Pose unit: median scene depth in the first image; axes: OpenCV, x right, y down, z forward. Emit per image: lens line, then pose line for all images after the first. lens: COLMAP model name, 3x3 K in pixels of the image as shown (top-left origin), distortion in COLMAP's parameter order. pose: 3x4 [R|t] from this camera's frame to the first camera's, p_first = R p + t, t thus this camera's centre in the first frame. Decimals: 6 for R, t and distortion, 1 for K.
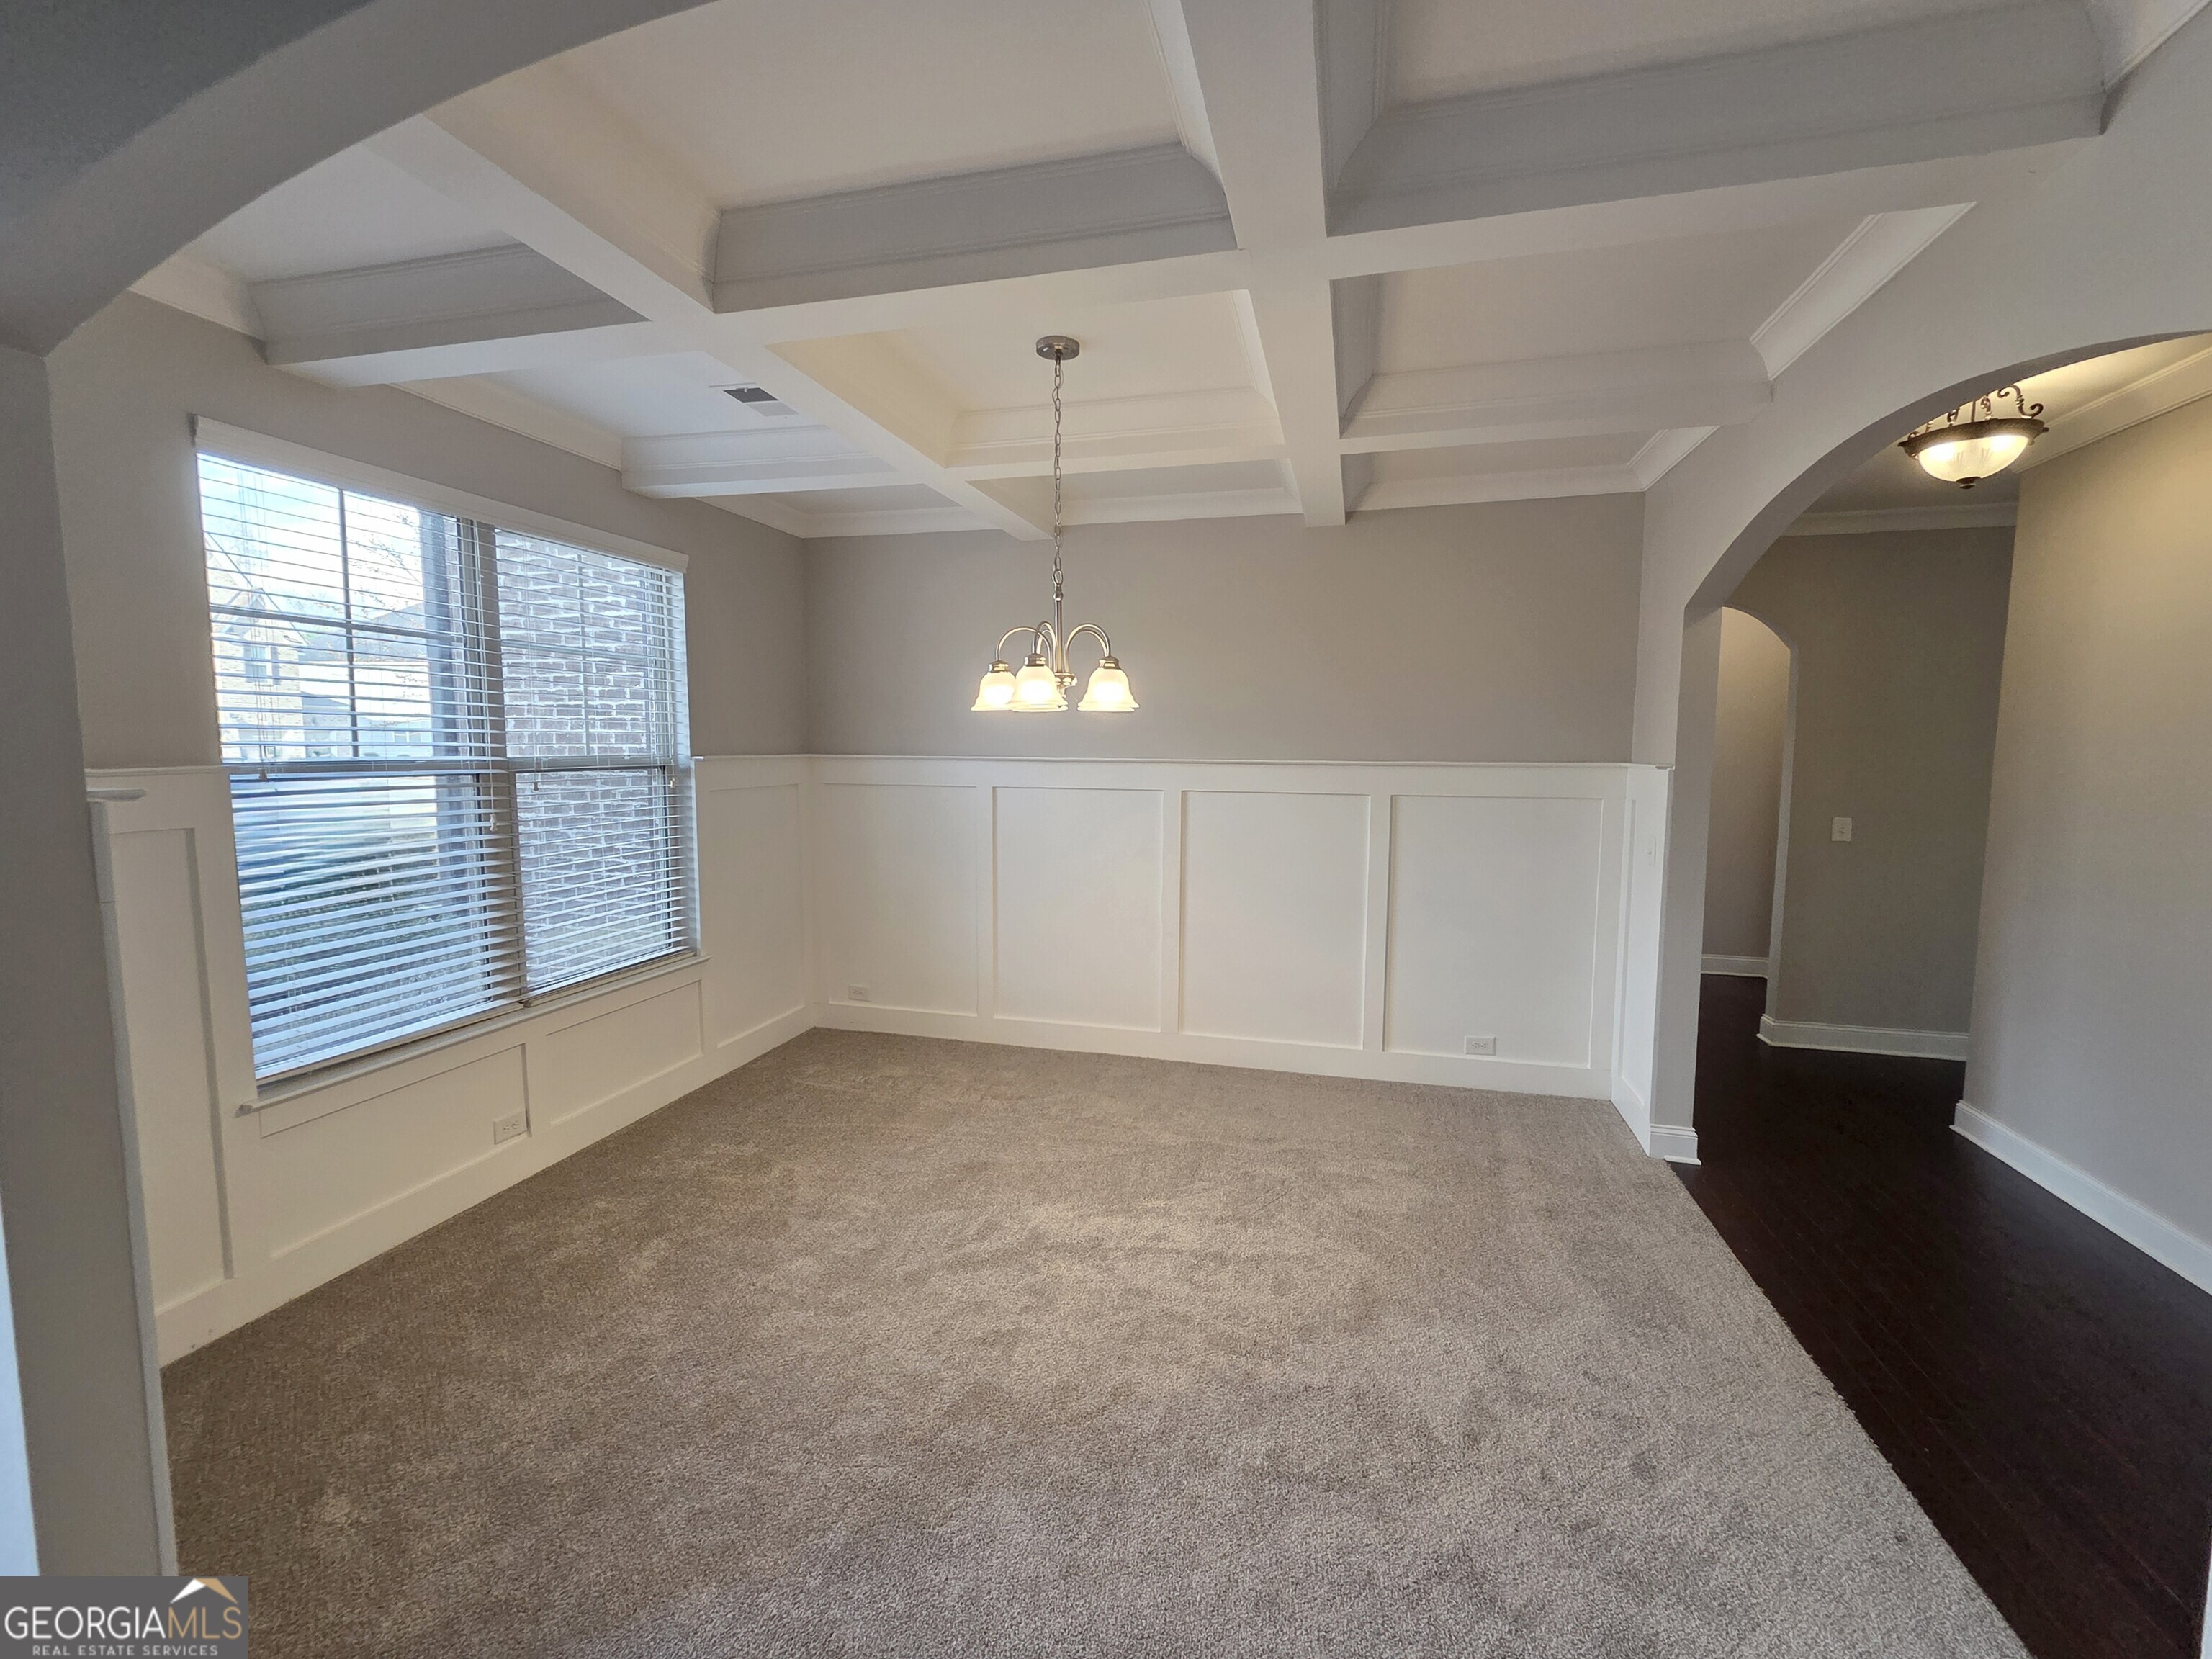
lens RADIAL K [[908.4, 0, 1114.5], [0, 908.4, 835.9], [0, 0, 1]] dist [0.002127, -0.001856]
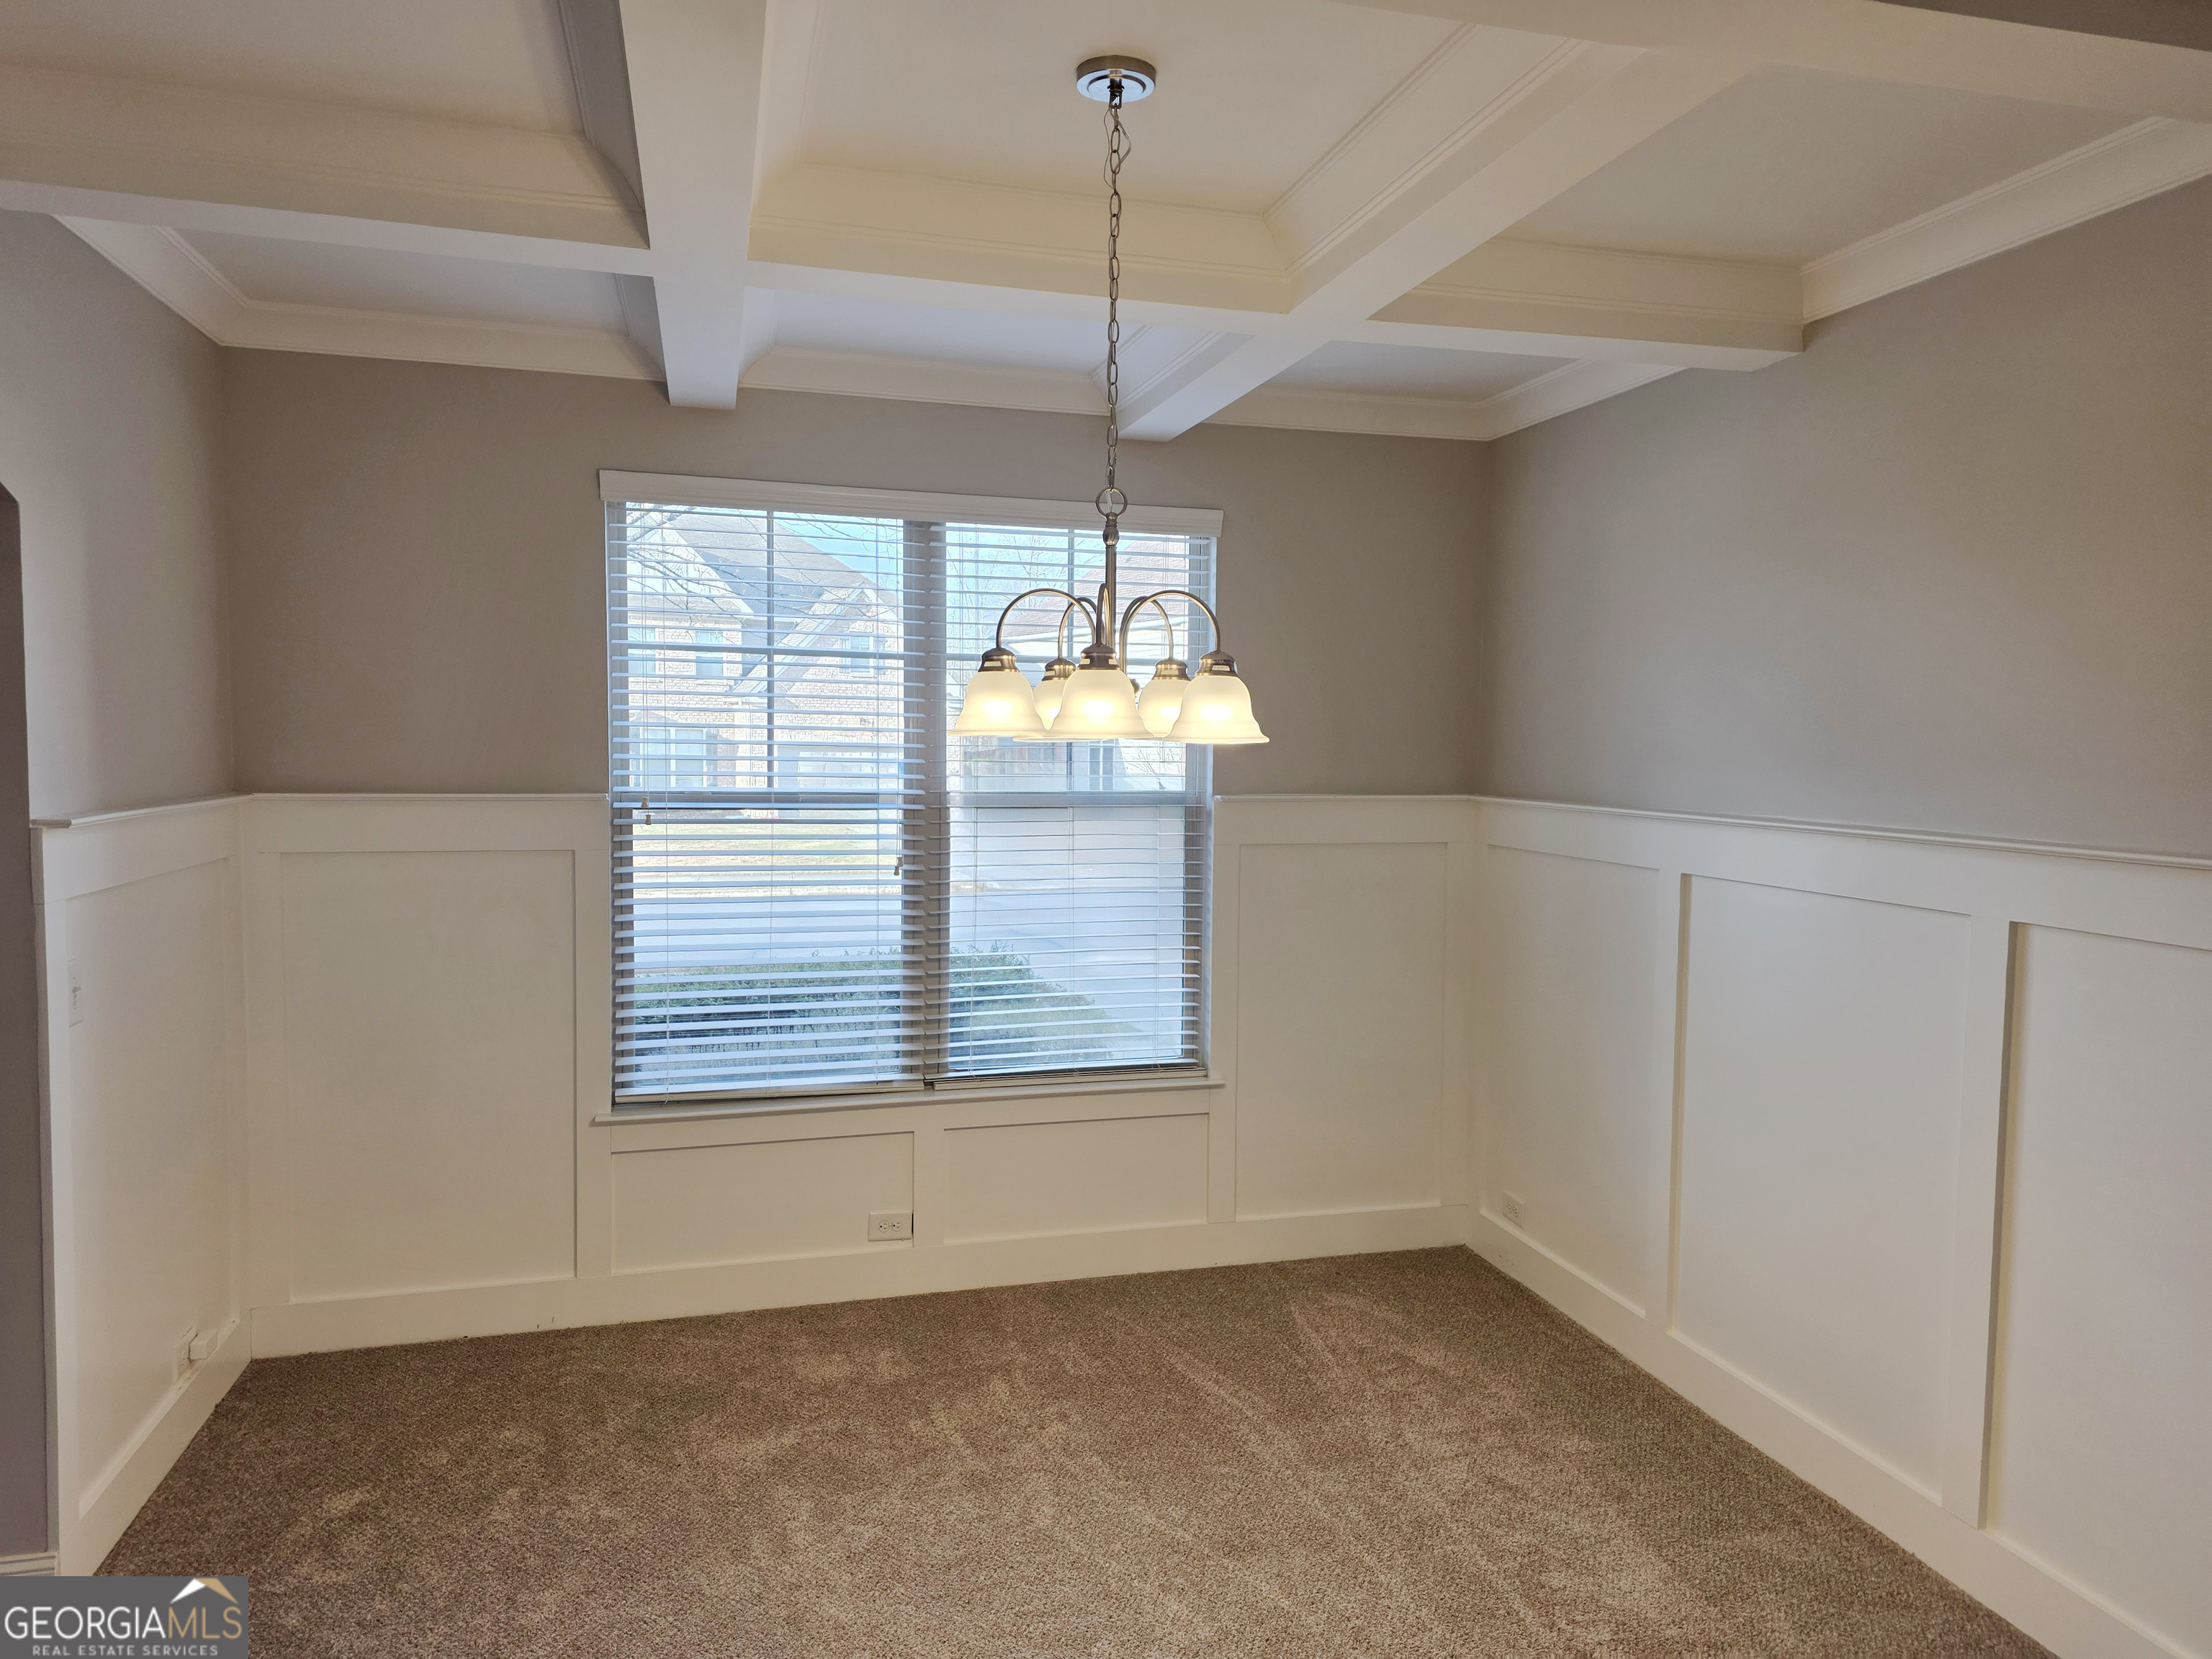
lens RADIAL K [[1469.8, 0, 1113.3], [0, 1469.8, 824.9], [0, 0, 1]] dist [0.087268, -0.065890]
pose [[0.515187, 0.058243, -0.855097, 0.592417], [-0.097901, 0.995157, 0.008798, -0.082964], [0.851468, 0.079182, 0.518394, 0.431170]]
